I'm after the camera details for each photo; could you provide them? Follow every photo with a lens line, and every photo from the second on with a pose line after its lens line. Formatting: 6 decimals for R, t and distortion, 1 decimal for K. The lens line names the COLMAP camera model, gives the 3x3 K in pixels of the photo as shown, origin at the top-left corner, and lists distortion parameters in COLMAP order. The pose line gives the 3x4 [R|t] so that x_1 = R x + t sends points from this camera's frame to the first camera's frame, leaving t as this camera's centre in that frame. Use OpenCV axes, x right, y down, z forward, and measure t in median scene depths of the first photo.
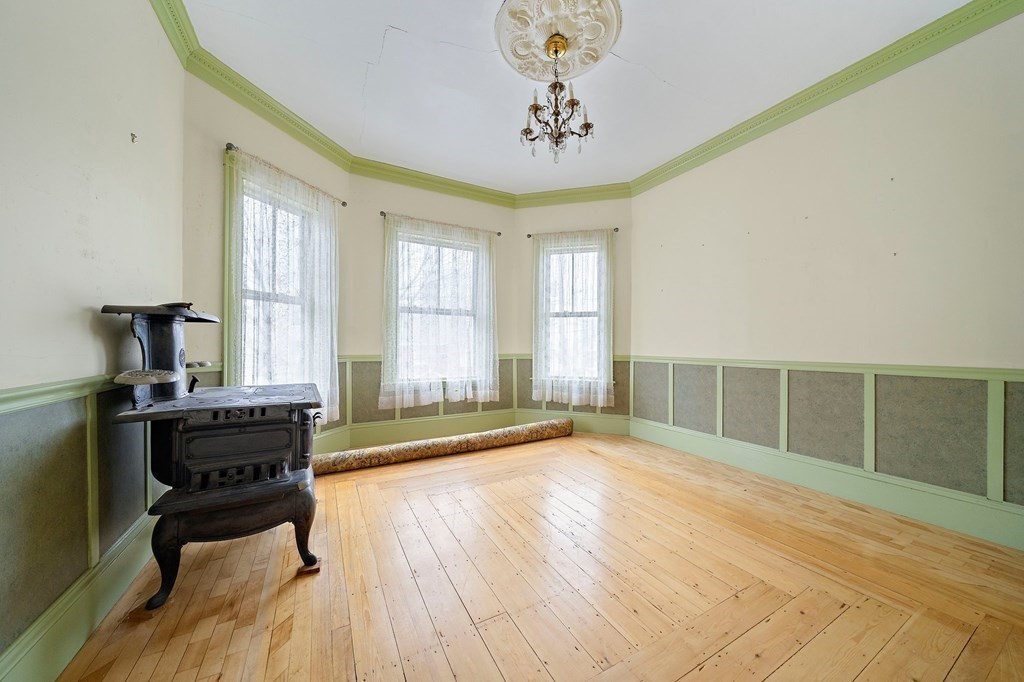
lens RADIAL K [[348.1, 0, 510.3], [0, 348.1, 342.3], [0, 0, 1]] dist [-0.010795, -0.000011]
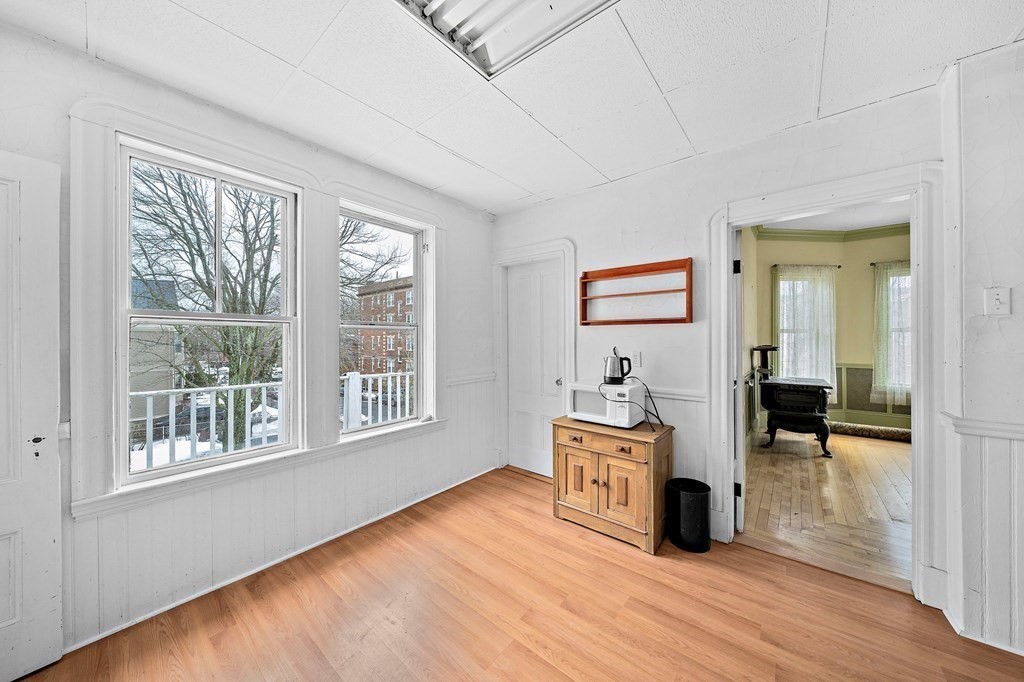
lens RADIAL K [[348.1, 0, 510.3], [0, 348.1, 342.3], [0, 0, 1]] dist [-0.010795, -0.000011]
pose [[0.374654, -0.002690, -0.927161, 0.475630], [0.010785, 0.999941, 0.001457, -0.090592], [0.927102, -0.010545, 0.374661, -1.130357]]
